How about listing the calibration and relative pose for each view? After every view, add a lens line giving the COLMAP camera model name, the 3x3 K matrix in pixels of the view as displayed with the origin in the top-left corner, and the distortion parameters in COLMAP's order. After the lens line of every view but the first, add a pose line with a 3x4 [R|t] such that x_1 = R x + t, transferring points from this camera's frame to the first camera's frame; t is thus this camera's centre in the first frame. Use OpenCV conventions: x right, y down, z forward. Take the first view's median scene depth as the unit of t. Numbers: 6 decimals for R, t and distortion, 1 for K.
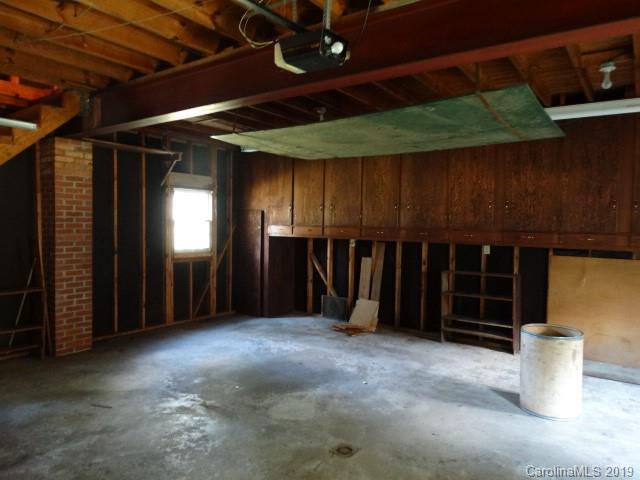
lens RADIAL K [[457.9, 0, 323.2], [0, 457.9, 240.1], [0, 0, 1]] dist [0.005395, -0.004166]
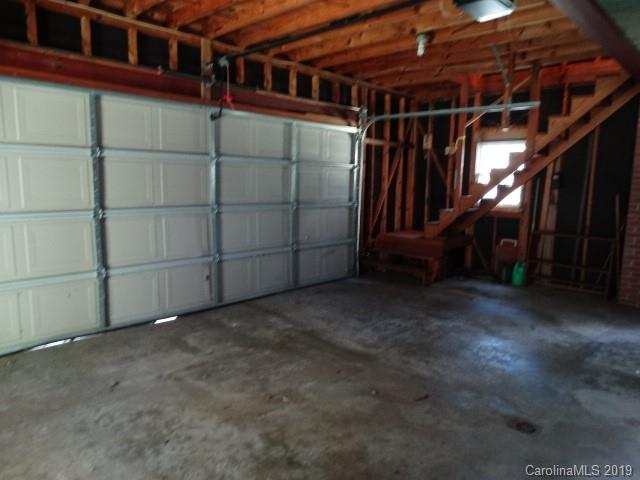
lens RADIAL K [[457.9, 0, 322.9], [0, 457.9, 240.8], [0, 0, 1]] dist [0.005395, -0.004166]
pose [[-0.136356, 0.121999, -0.983119, 0.800079], [-0.056523, 0.989813, 0.130670, 0.002520], [0.989046, 0.073386, -0.128072, 0.590544]]
